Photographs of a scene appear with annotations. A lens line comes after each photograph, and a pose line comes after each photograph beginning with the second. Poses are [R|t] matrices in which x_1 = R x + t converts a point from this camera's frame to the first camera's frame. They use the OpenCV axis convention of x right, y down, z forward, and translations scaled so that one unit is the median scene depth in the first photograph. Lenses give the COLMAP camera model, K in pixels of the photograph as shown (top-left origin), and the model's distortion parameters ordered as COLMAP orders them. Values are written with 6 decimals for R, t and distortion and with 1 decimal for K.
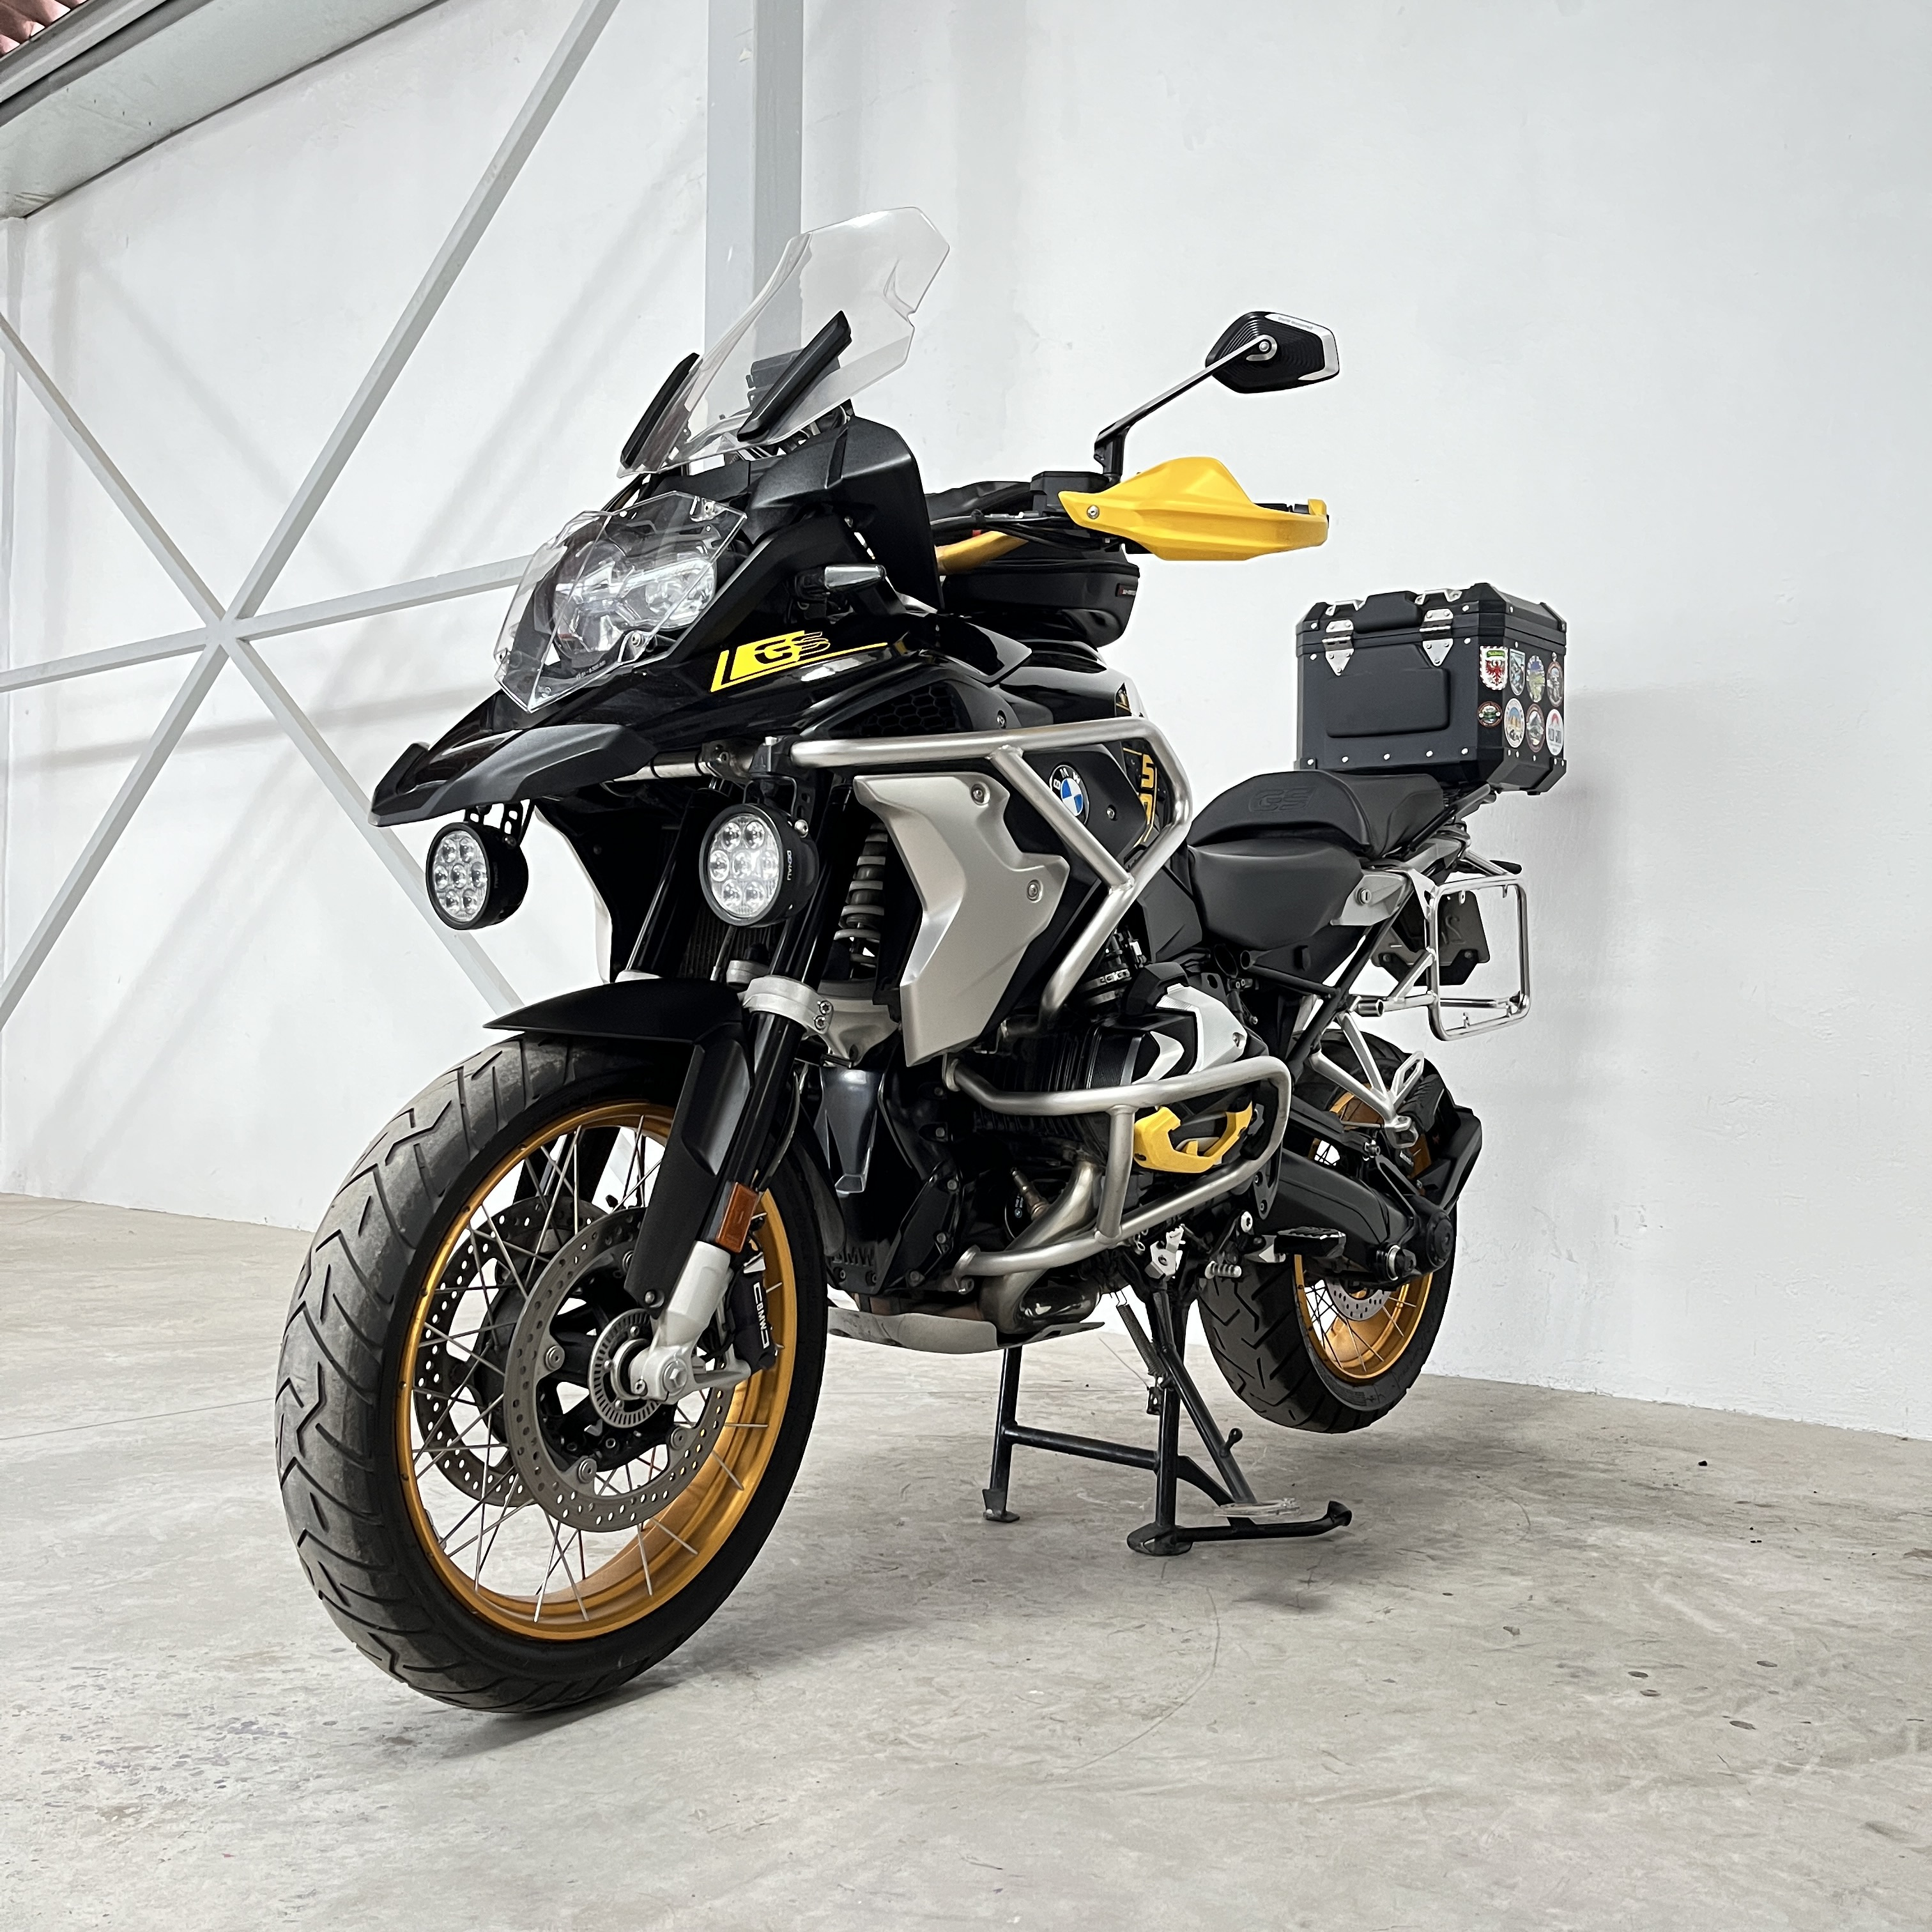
lens RADIAL K [[1923.7, 0, 966.0], [0, 1923.7, 966.0], [0, 0, 1]] dist [0.025847, -0.018001]
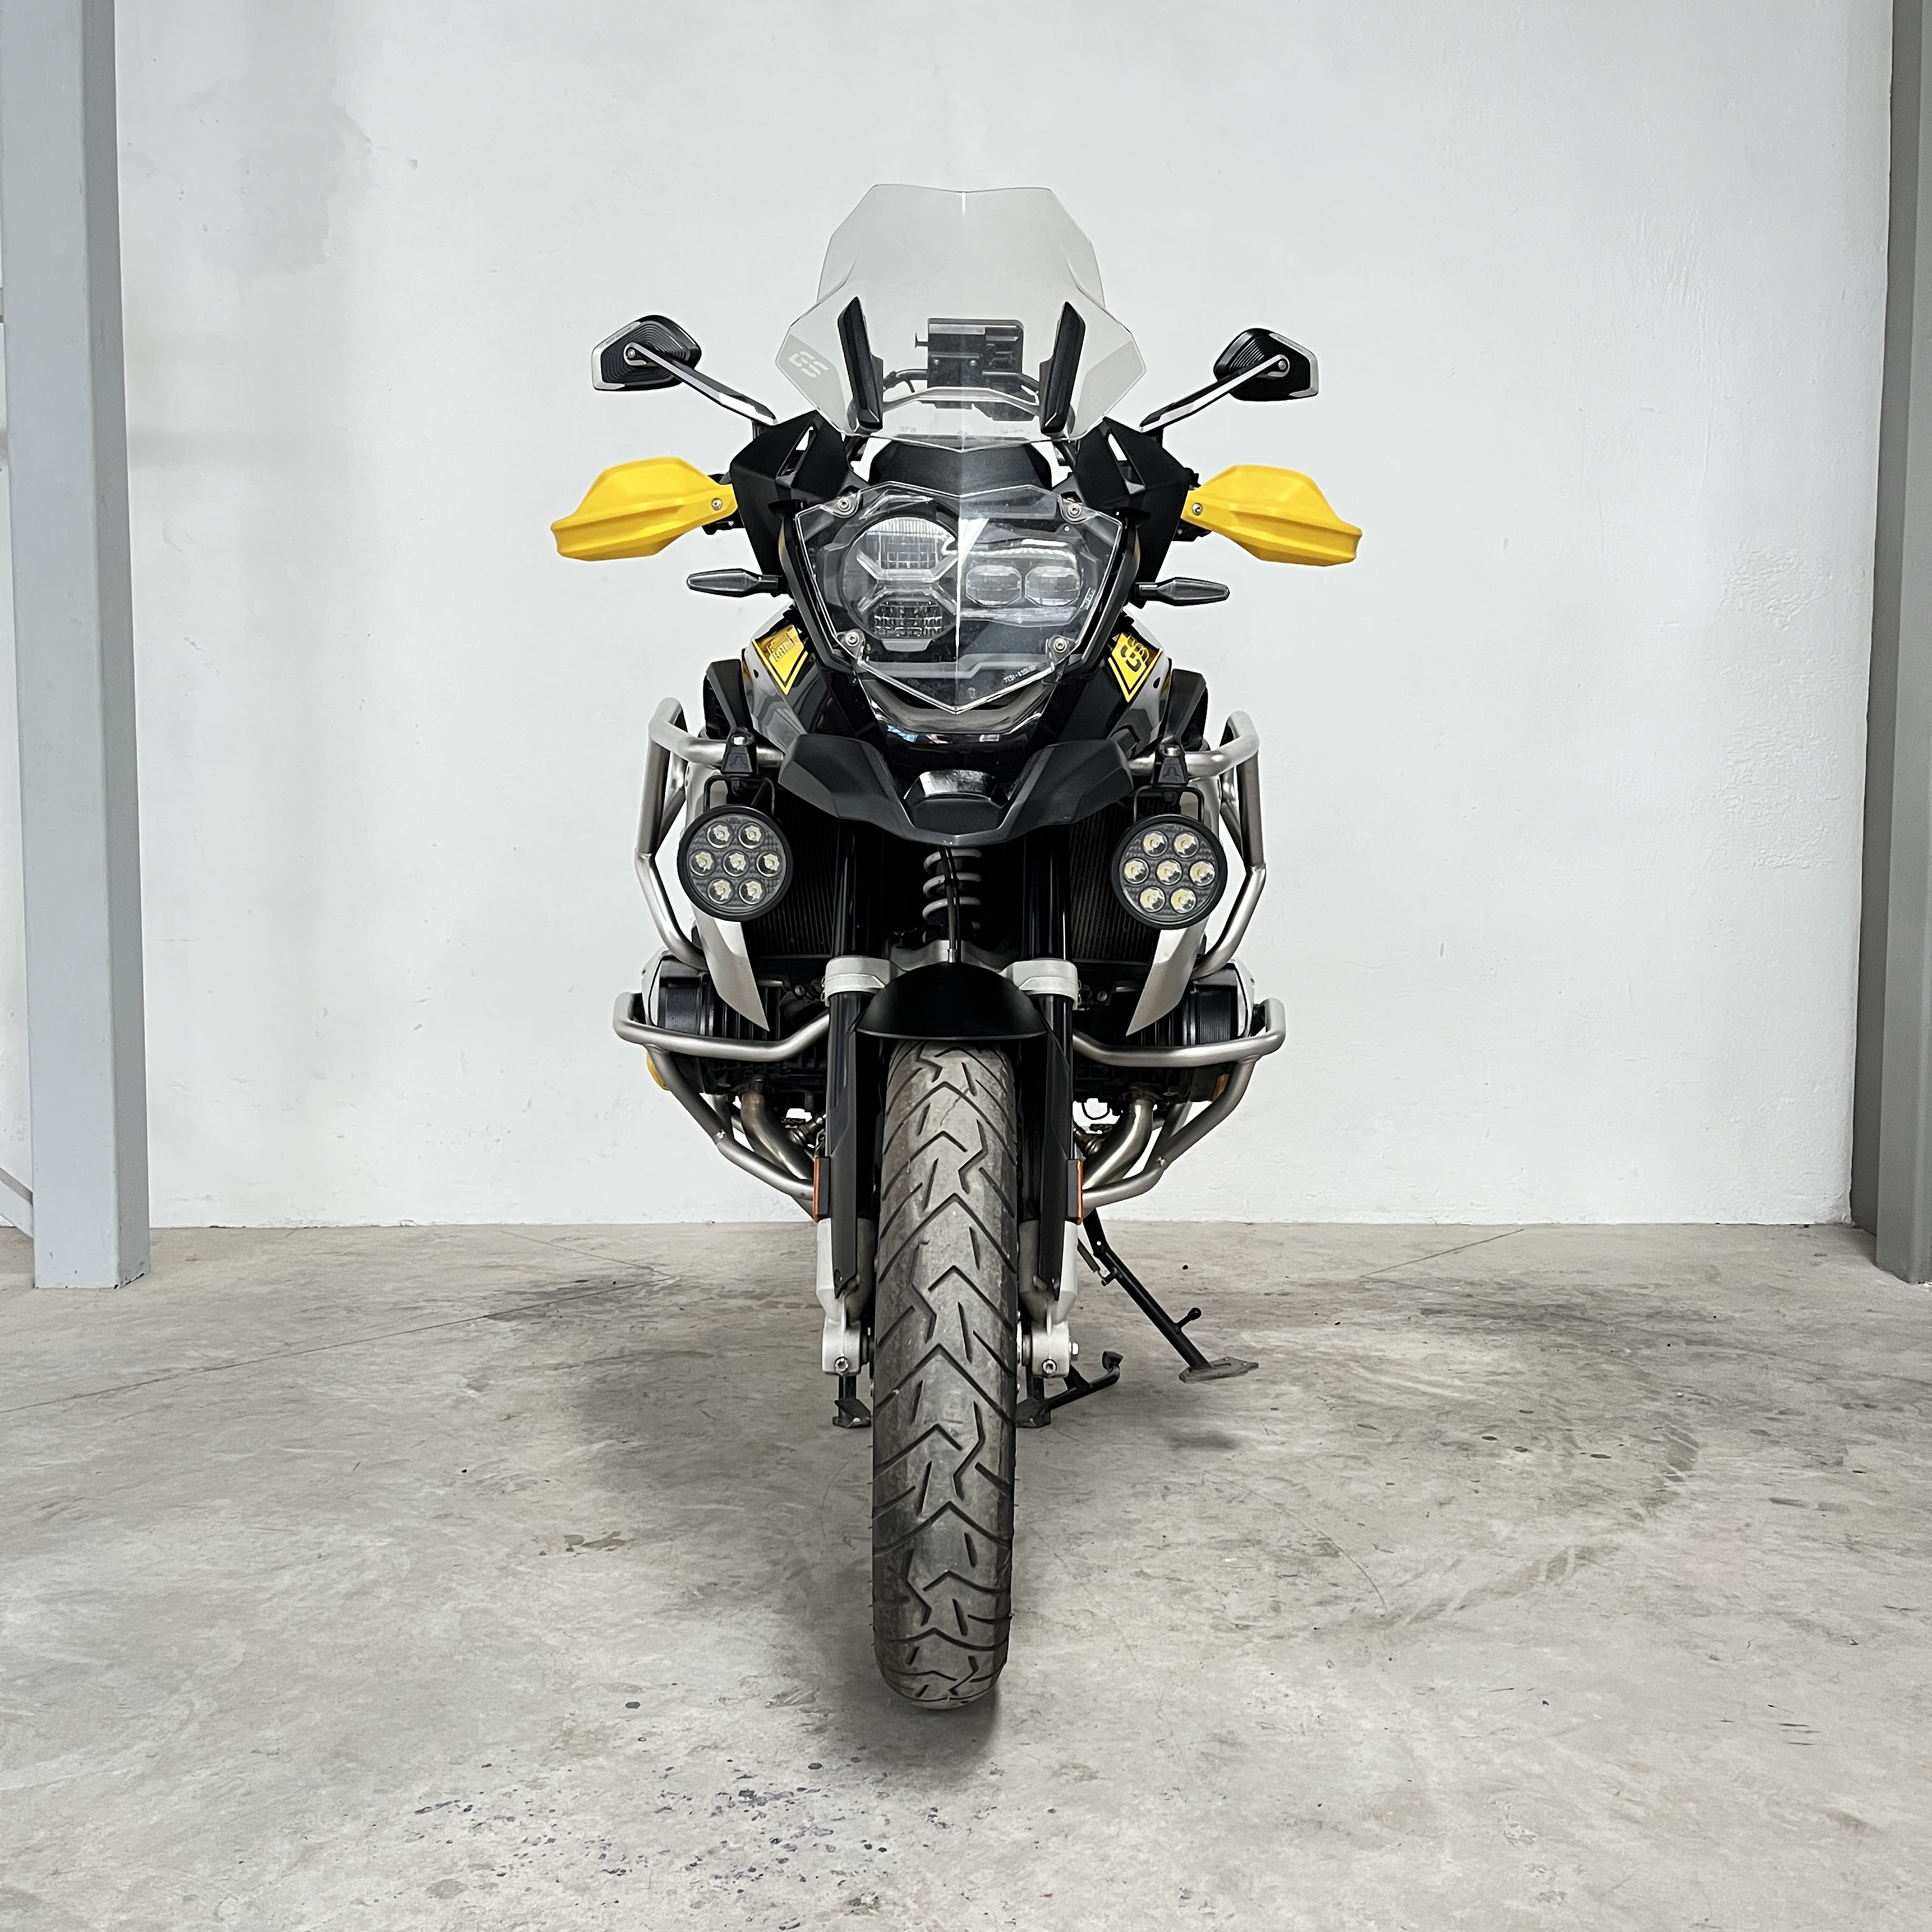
lens RADIAL K [[1936.4, 0, 966.0], [0, 1936.4, 966.0], [0, 0, 1]] dist [0.026073, 0.006865]
pose [[0.771828, -0.052636, 0.633648, -0.863414], [-0.014718, 0.994822, 0.100564, -0.102950], [-0.635660, -0.086944, 0.767057, 0.244520]]
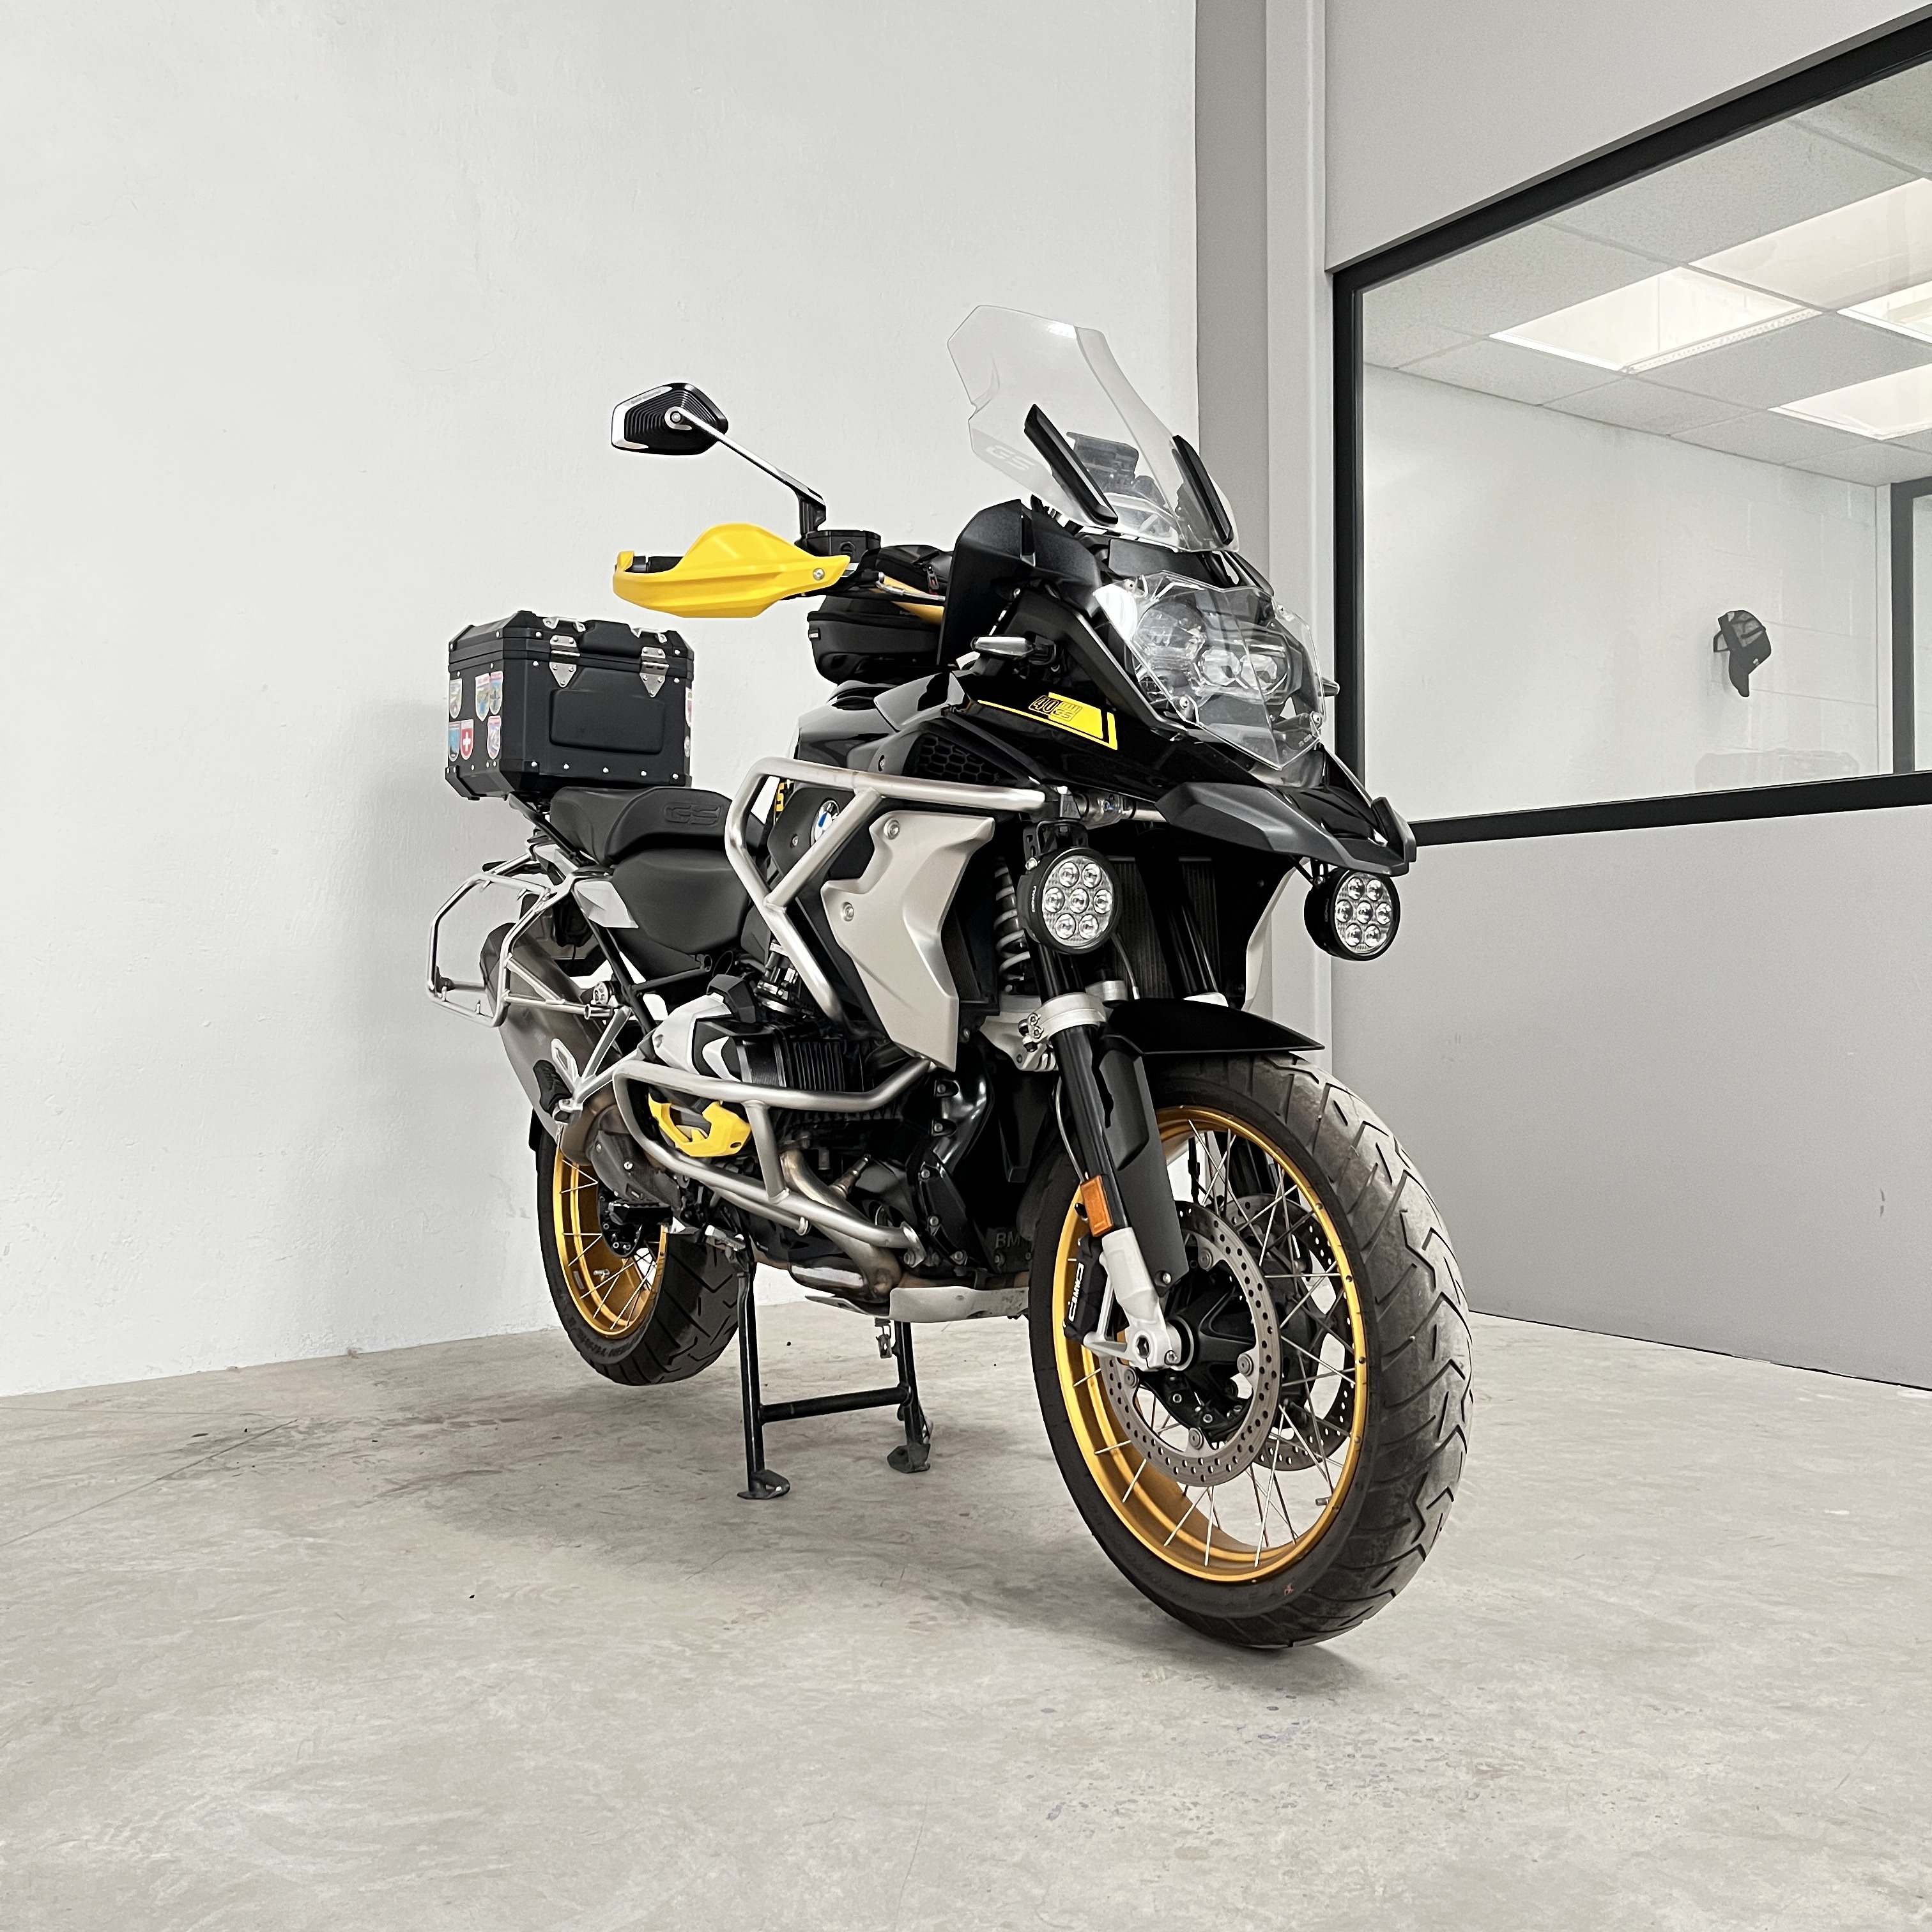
lens RADIAL K [[1942.8, 0, 966.0], [0, 1942.8, 966.0], [0, 0, 1]] dist [0.035859, 0.005770]
pose [[0.285645, -0.003811, 0.958328, -1.405797], [-0.022453, 0.999691, 0.010668, -0.024528], [-0.958072, -0.024564, 0.285471, 0.864186]]
